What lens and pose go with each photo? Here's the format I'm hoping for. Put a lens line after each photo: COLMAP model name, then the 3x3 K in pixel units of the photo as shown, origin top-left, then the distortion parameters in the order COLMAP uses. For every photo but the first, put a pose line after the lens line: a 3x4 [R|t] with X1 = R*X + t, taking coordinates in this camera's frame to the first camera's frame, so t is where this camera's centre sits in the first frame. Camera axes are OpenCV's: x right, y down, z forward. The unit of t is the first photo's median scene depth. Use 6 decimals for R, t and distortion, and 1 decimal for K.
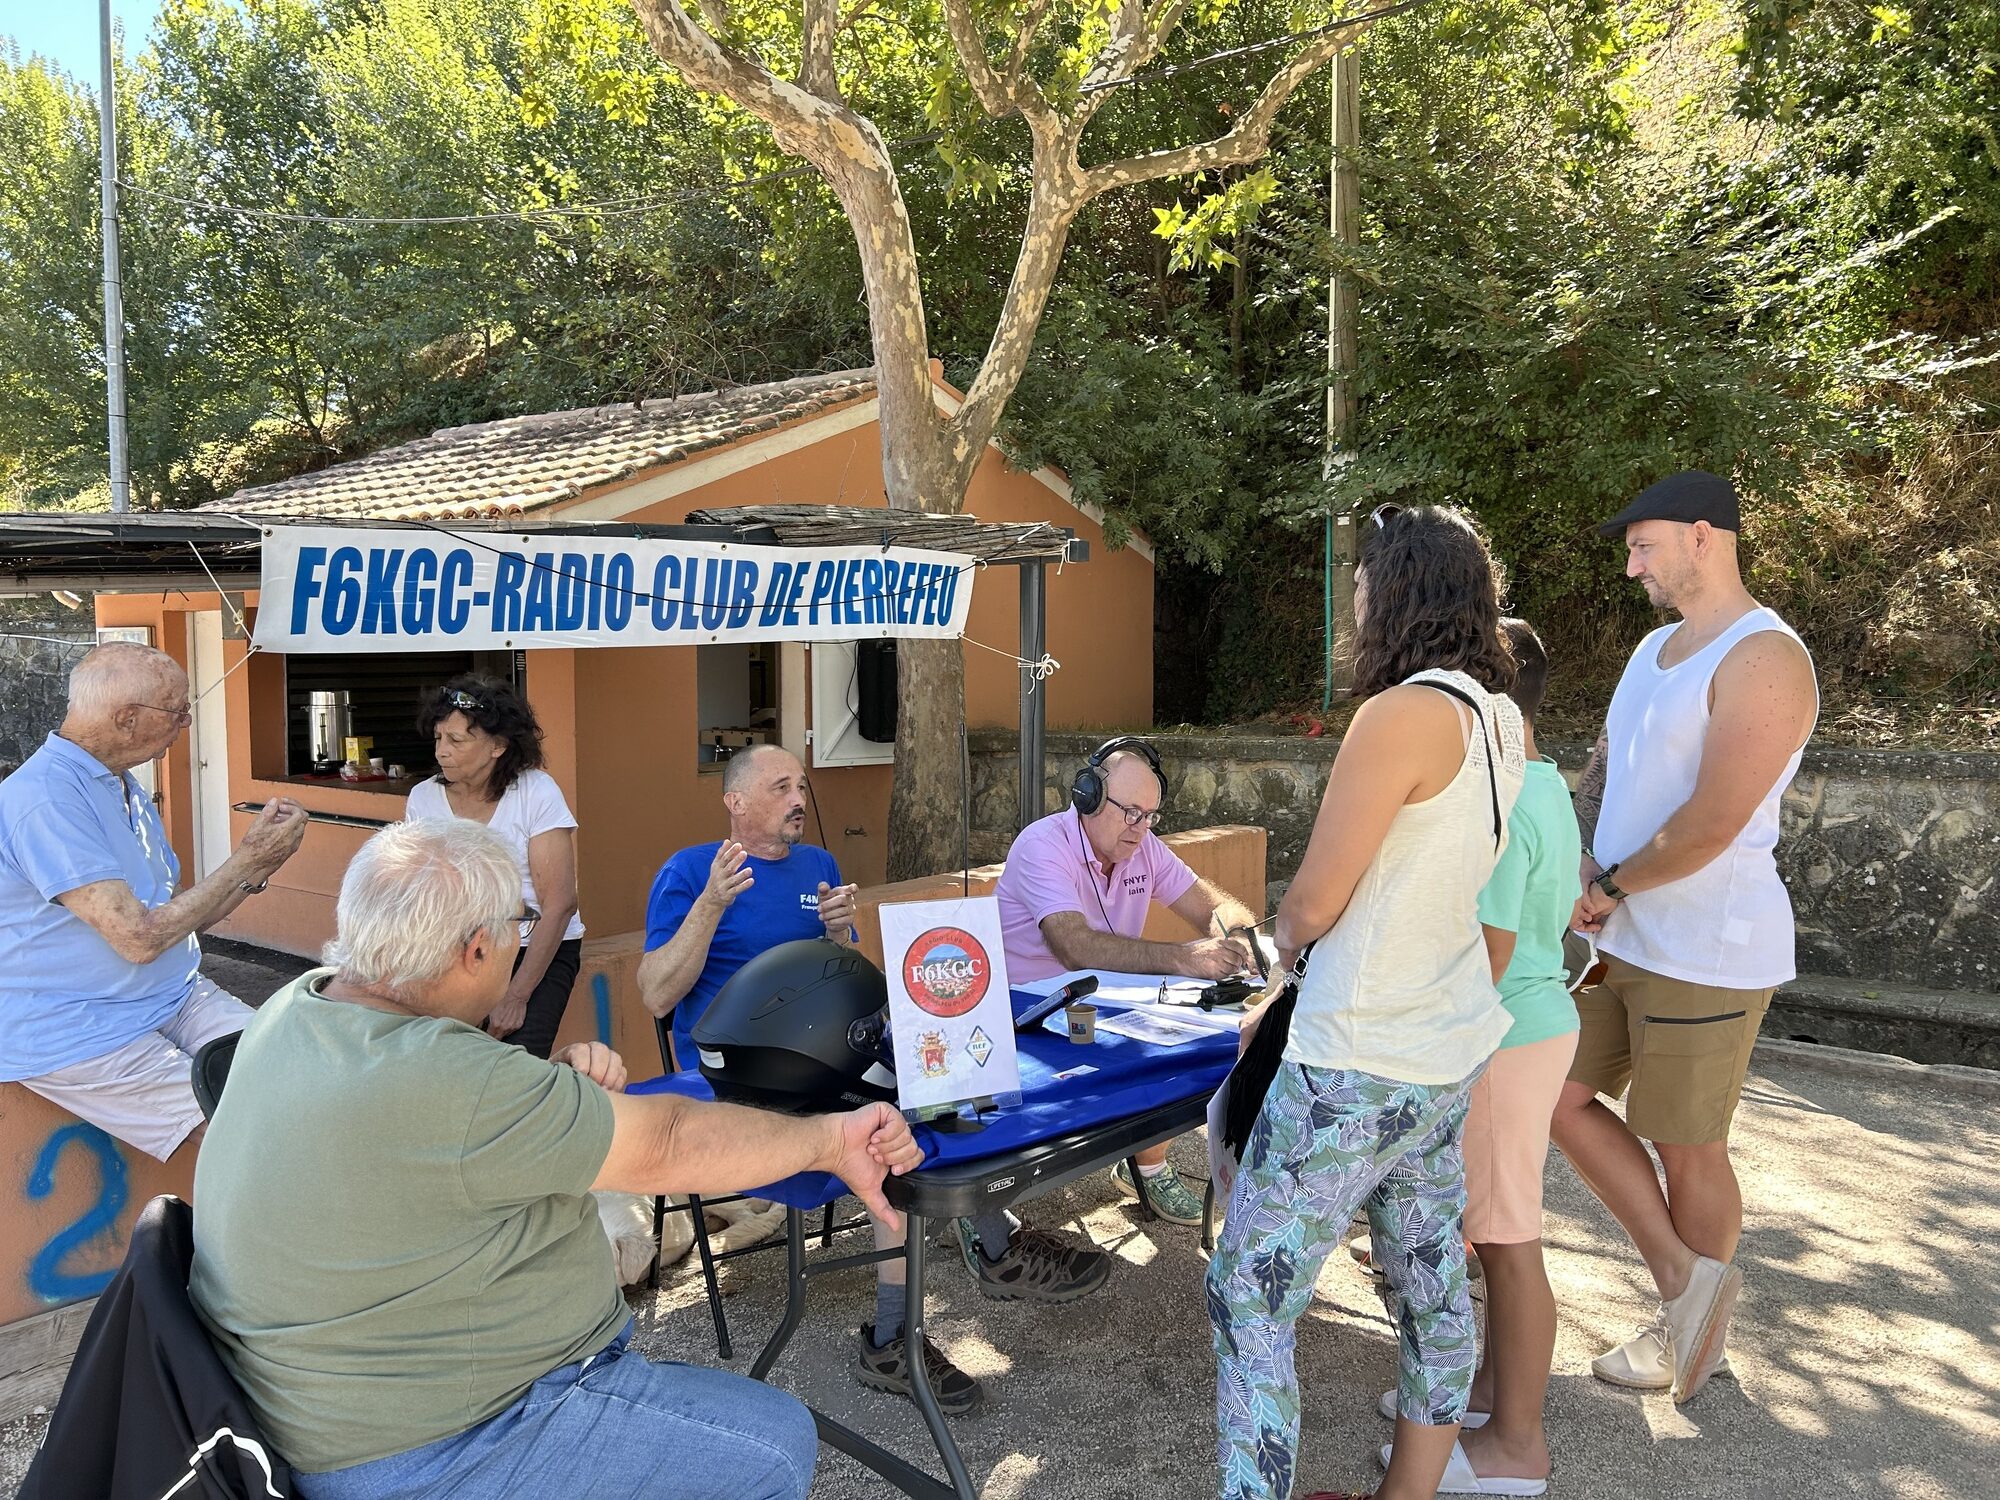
lens RADIAL K [[1533.9, 0, 1004.0], [0, 1533.9, 752.4], [0, 0, 1]] dist [0.004703, -0.019496]
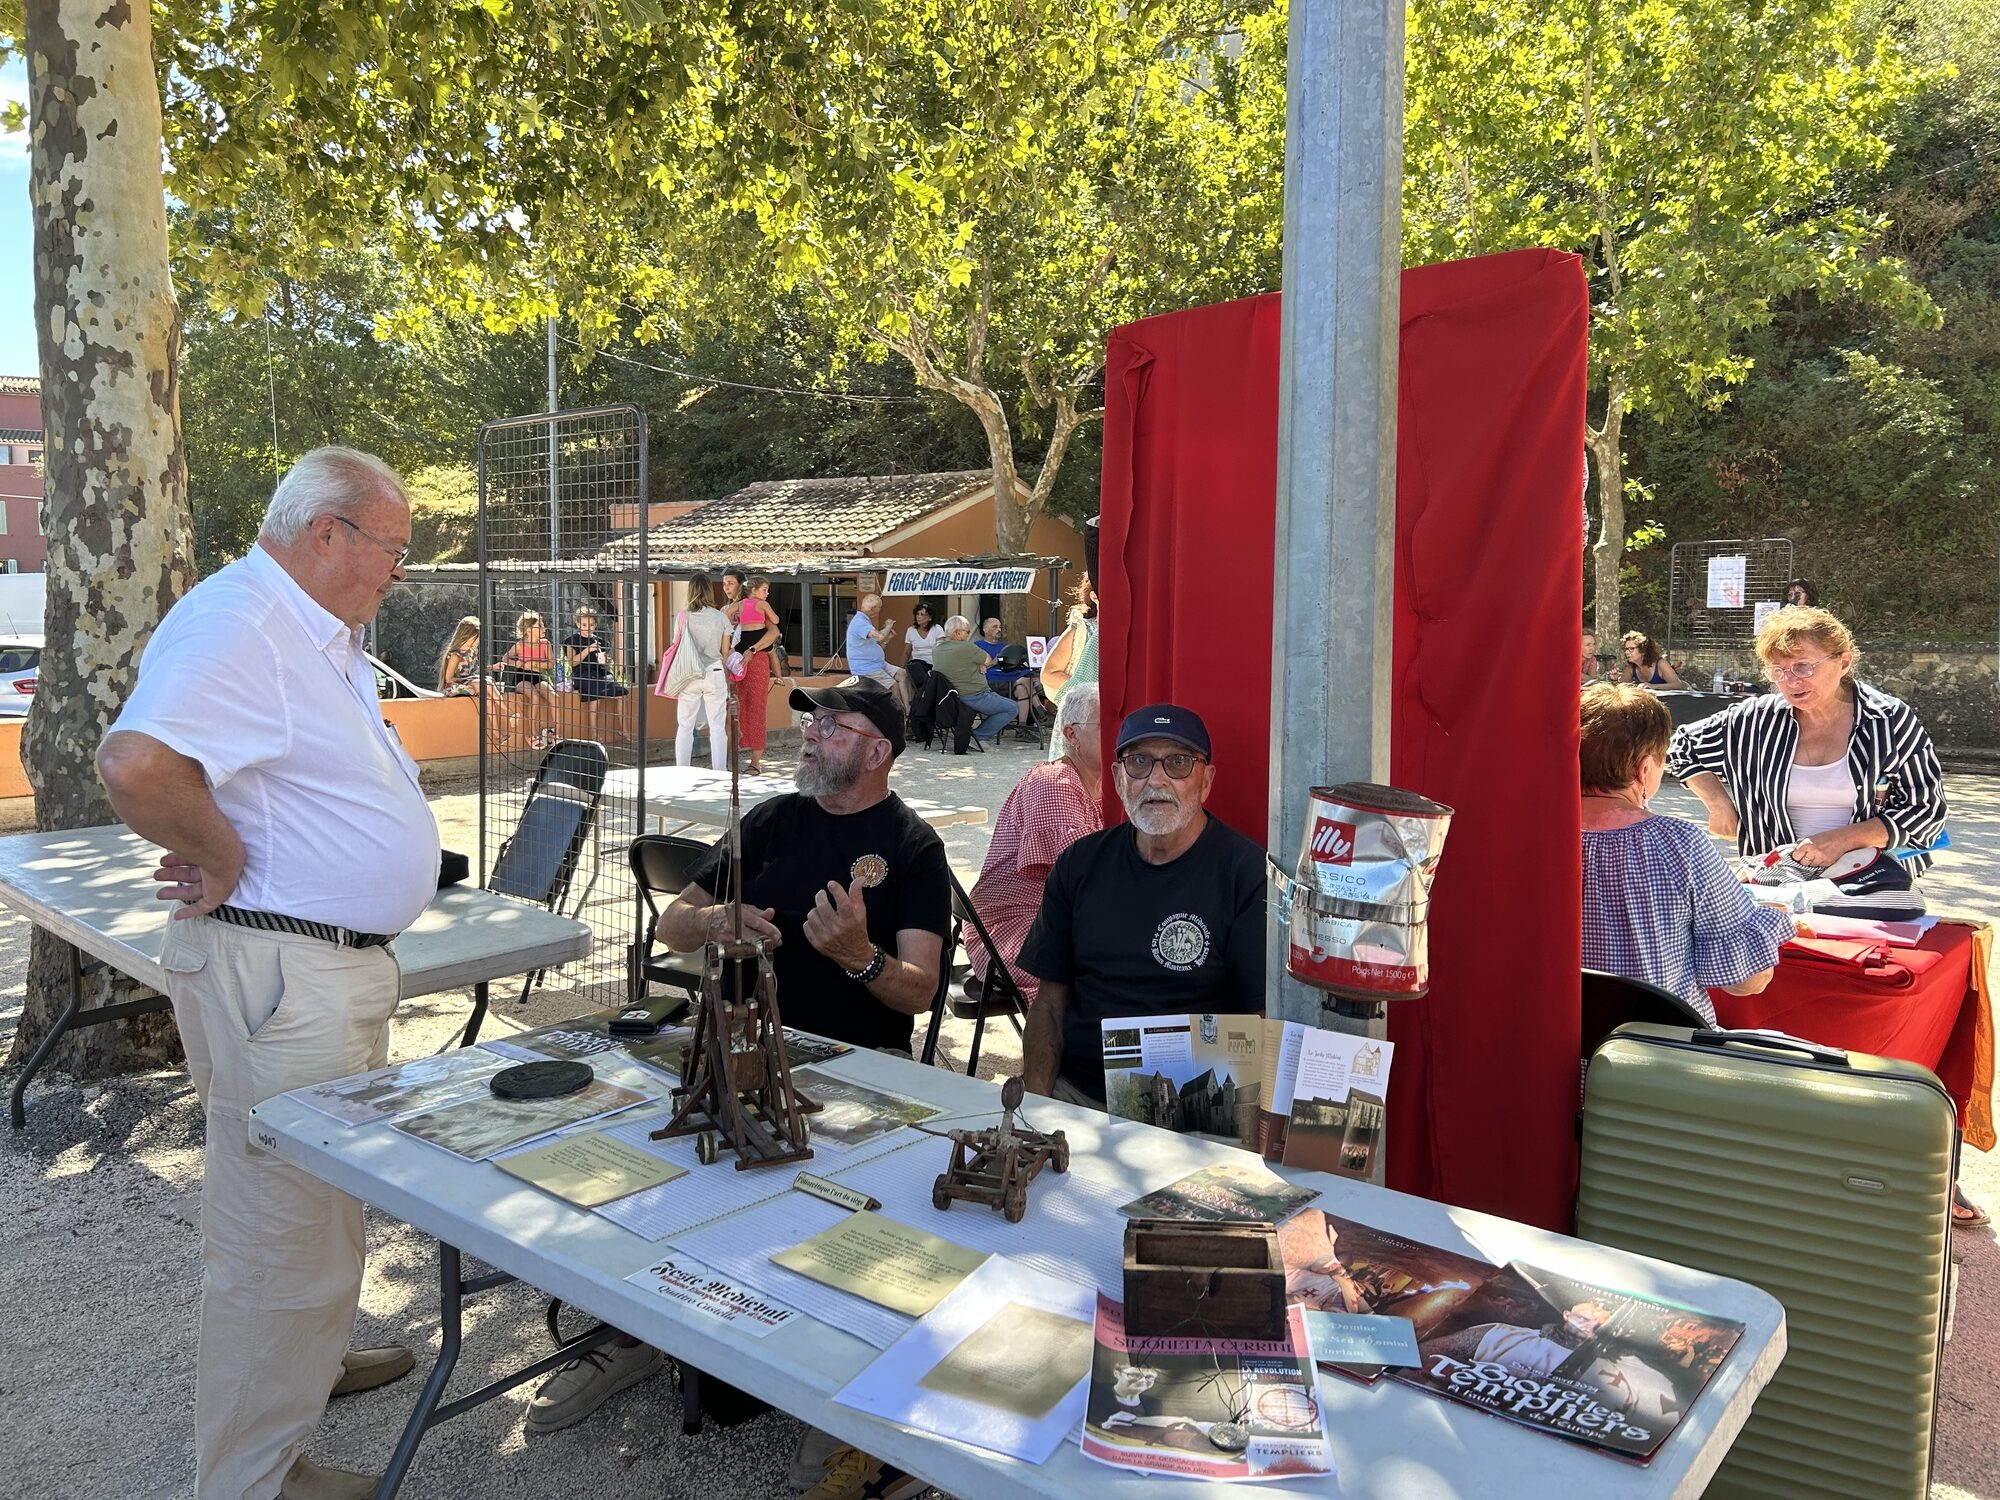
lens RADIAL K [[1533.9, 0, 991.7], [0, 1533.9, 751.7], [0, 0, 1]] dist [0.004703, -0.019496]
pose [[0.999543, 0.013298, -0.027141, -0.015752], [-0.012465, 0.999452, 0.030662, 0.133277], [0.027534, -0.030310, 0.999161, -1.870003]]
